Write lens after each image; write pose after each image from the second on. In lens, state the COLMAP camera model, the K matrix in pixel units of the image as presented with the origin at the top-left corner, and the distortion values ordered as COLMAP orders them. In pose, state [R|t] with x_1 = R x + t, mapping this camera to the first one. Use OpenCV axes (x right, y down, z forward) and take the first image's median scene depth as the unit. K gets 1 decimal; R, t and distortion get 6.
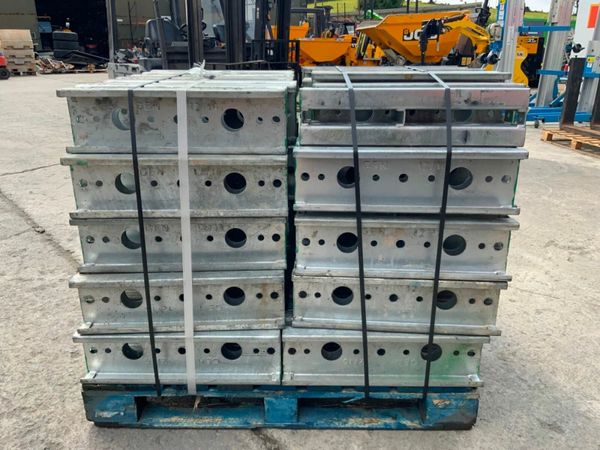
lens RADIAL K [[496.4, 0, 300.4], [0, 496.4, 229.9], [0, 0, 1]] dist [0.066577, -0.109628]
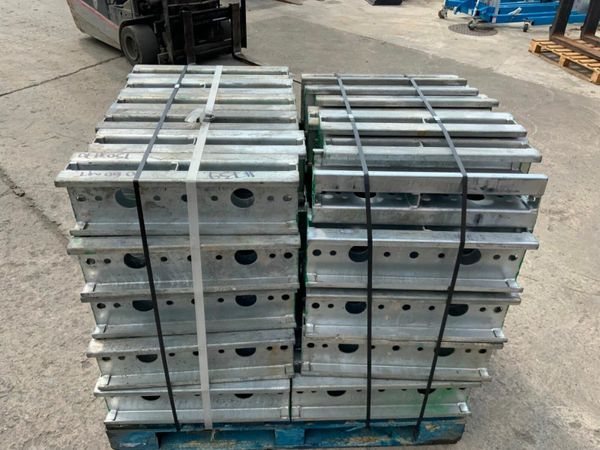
lens RADIAL K [[496.4, 0, 300.3], [0, 496.4, 227.3], [0, 0, 1]] dist [0.069176, -0.127415]
pose [[0.998330, -0.013604, 0.056138, -0.073253], [-0.000879, 0.968179, 0.250256, -0.375783], [-0.057756, -0.249887, 0.966551, 0.043511]]
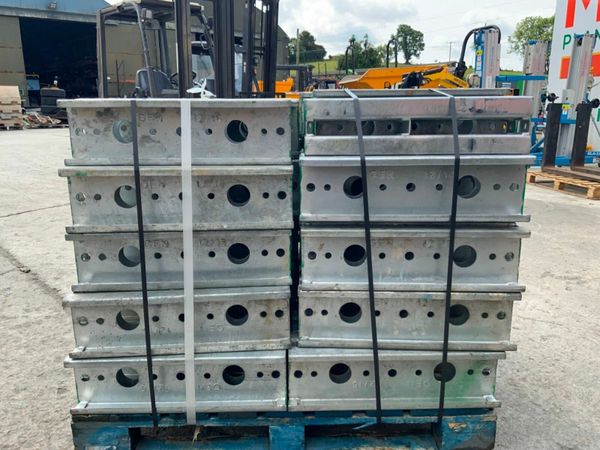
lens RADIAL K [[496.4, 0, 300.4], [0, 496.4, 229.9], [0, 0, 1]] dist [0.066577, -0.109628]
pose [[0.999426, -0.012695, 0.031416, -0.039444], [0.015932, 0.994344, -0.105006, 0.072521], [-0.029905, 0.105446, 0.993975, 0.033013]]
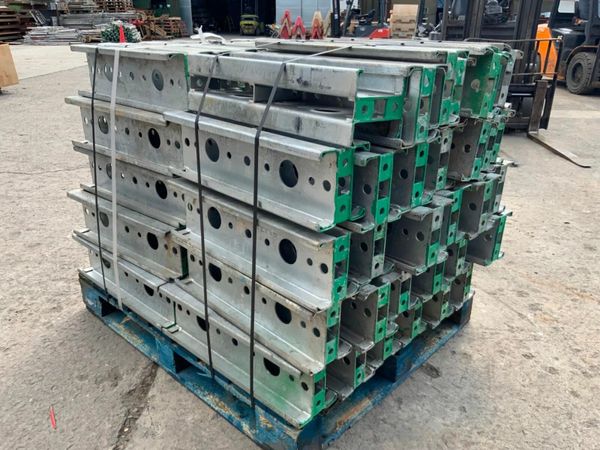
lens RADIAL K [[496.4, 0, 300.3], [0, 496.4, 227.3], [0, 0, 1]] dist [0.069176, -0.127415]
pose [[0.740590, 0.265819, -0.617144, 0.789953], [-0.242756, 0.962239, 0.123146, -0.111557], [0.626574, 0.058614, 0.777154, 0.335533]]
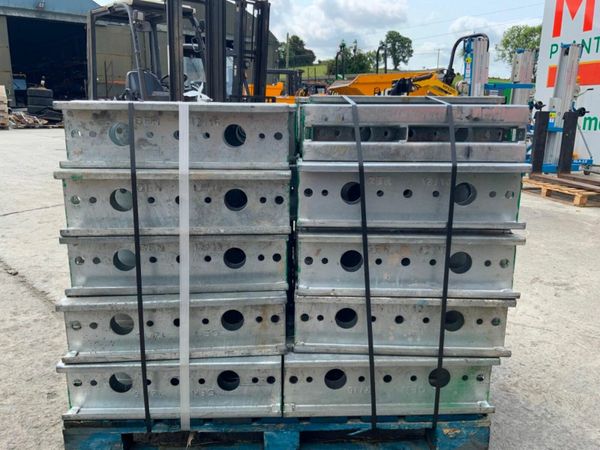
lens RADIAL K [[496.4, 0, 300.4], [0, 496.4, 229.9], [0, 0, 1]] dist [0.066577, -0.109628]
pose [[0.998433, -0.003177, 0.055873, -0.056284], [0.009443, 0.993637, -0.112234, 0.069771], [-0.055161, 0.112586, 0.992110, 0.034408]]
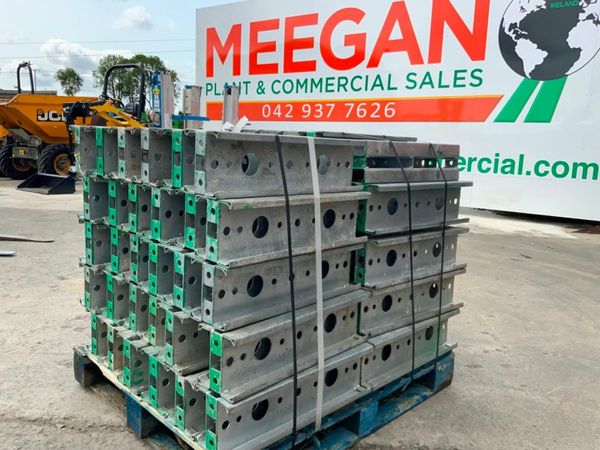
lens RADIAL K [[499.6, 0, 300.5], [0, 499.6, 226.8], [0, 0, 1]] dist [0.025144, -0.055319]
pose [[0.698261, -0.087512, 0.710474, -0.931690], [0.206956, 0.974795, -0.083328, 0.005583], [-0.685274, 0.205222, 0.698773, 0.235526]]
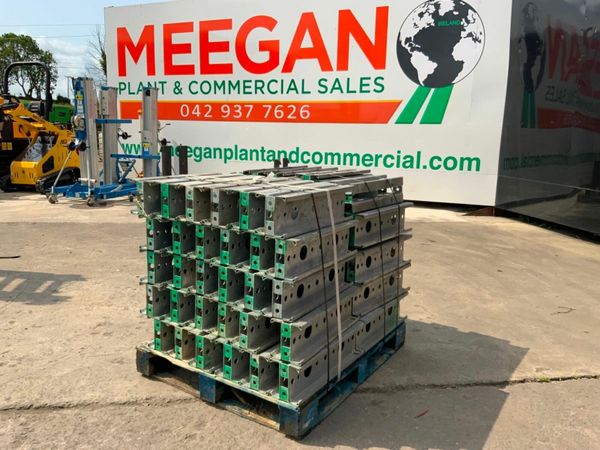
lens RADIAL K [[496.4, 0, 300.3], [0, 496.4, 227.3], [0, 0, 1]] dist [0.069176, -0.127415]
pose [[0.535051, -0.148876, 0.831599, -1.502411], [0.269525, 0.962993, -0.001013, -0.158563], [-0.800673, 0.224678, 0.555376, 0.136099]]
